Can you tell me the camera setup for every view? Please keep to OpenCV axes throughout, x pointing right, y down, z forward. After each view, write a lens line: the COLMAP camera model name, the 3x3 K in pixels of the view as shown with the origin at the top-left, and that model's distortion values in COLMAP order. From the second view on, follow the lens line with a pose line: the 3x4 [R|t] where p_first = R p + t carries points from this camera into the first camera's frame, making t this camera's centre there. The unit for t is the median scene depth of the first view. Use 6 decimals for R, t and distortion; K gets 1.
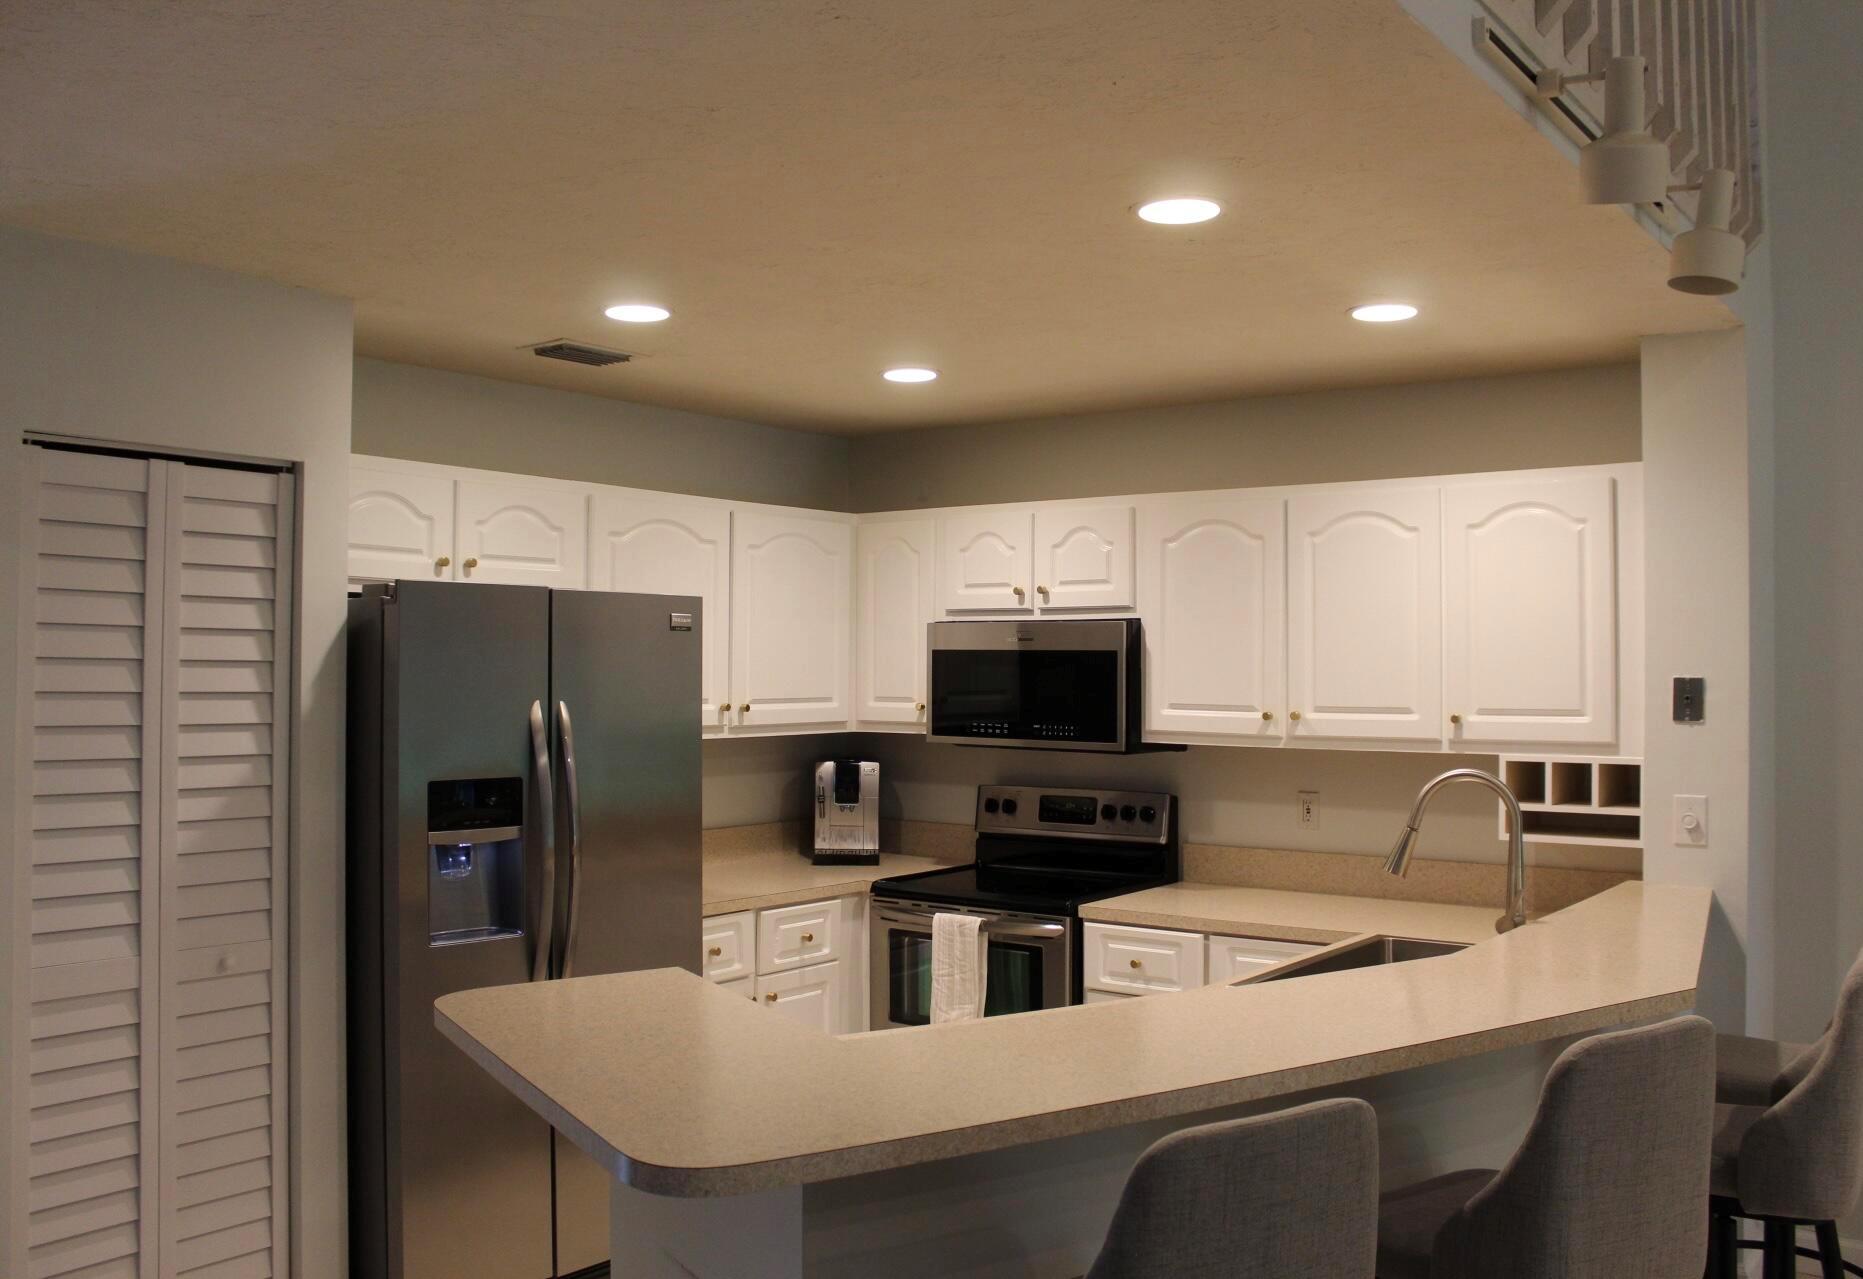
lens RADIAL K [[1620.4, 0, 964.0], [0, 1620.4, 626.2], [0, 0, 1]] dist [-0.118296, 0.040086]
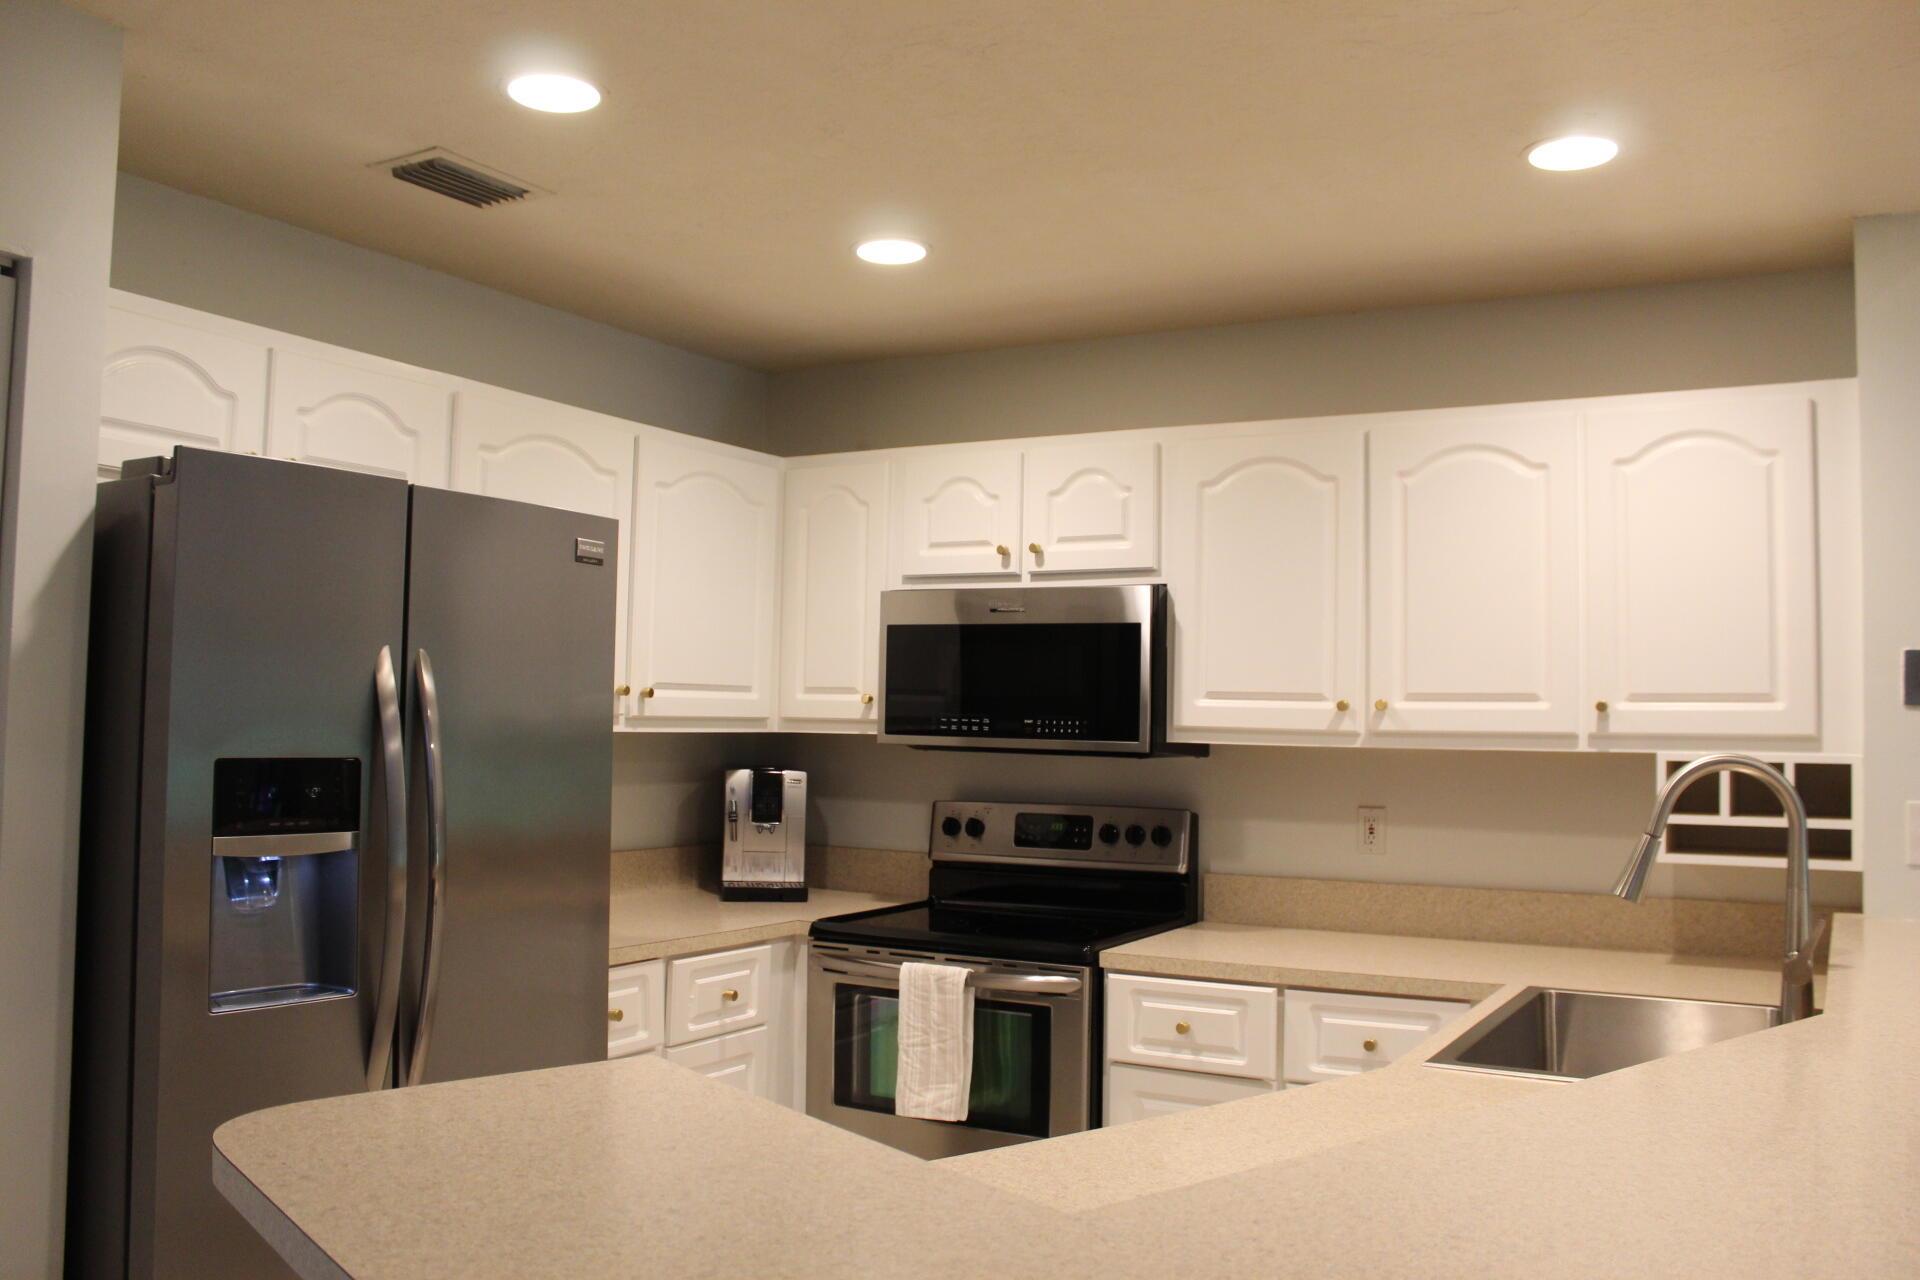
lens RADIAL K [[1597.1, 0, 968.3], [0, 1597.1, 634.9], [0, 0, 1]] dist [-0.127914, 0.080437]
pose [[0.992066, 0.020881, 0.123975, -0.093851], [-0.017376, 0.999420, -0.029282, 0.050640], [-0.124514, 0.026895, 0.991853, 0.282243]]
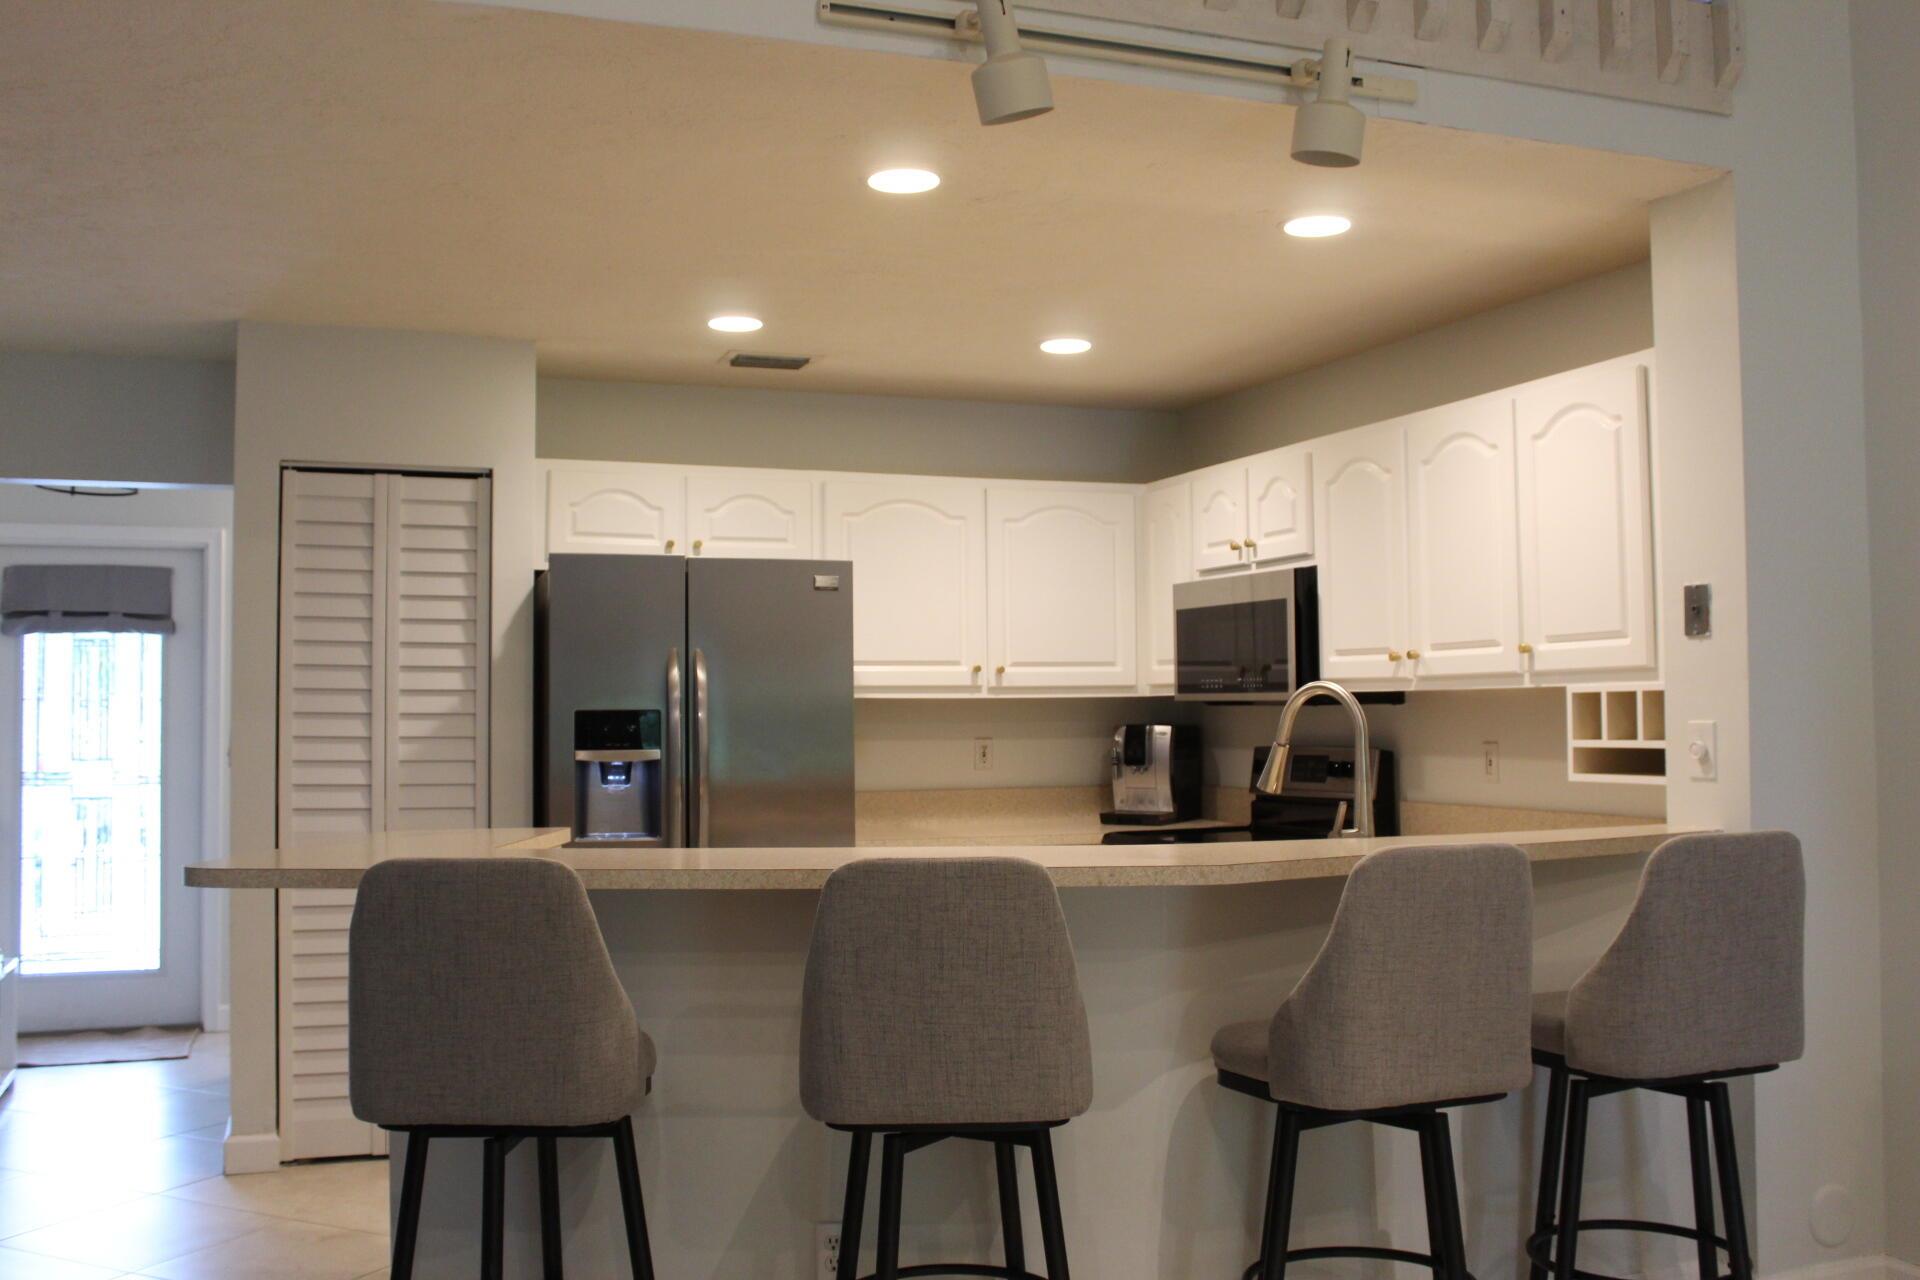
lens RADIAL K [[1807.5, 0, 955.5], [0, 1807.5, 639.3], [0, 0, 1]] dist [-0.121962, 0.000000]
pose [[0.838976, -0.033213, -0.543155, 0.588876], [0.024654, 0.999431, -0.023031, 0.068223], [0.543610, 0.005931, 0.839317, -0.032332]]
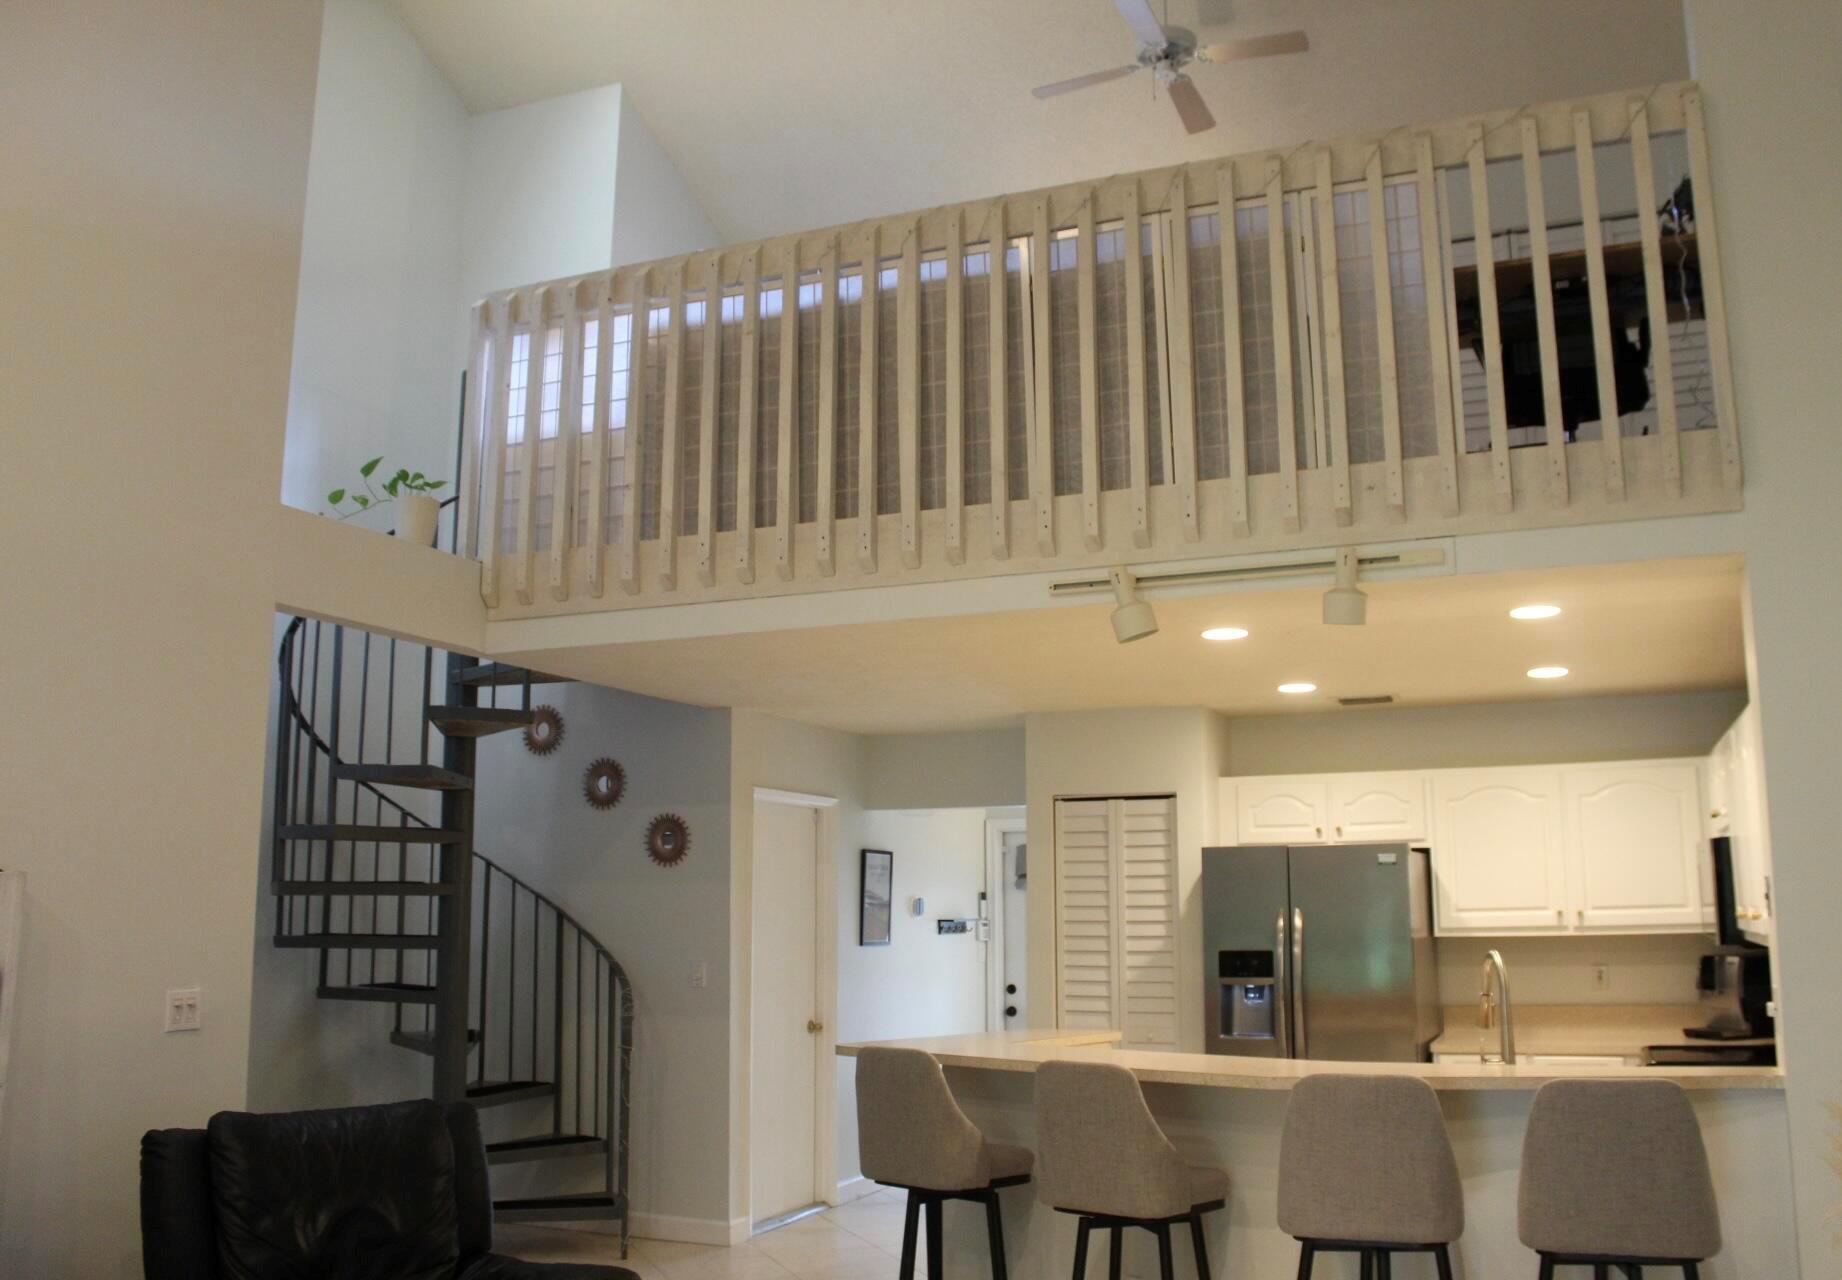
lens RADIAL K [[1602.1, 0, 931.8], [0, 1602.1, 645.5], [0, 0, 1]] dist [-0.118296, 0.040086]
pose [[0.241931, -0.165286, -0.956112, 1.250660], [0.033608, 0.986220, -0.161987, 0.027654], [0.969711, 0.007056, 0.244153, 0.158779]]
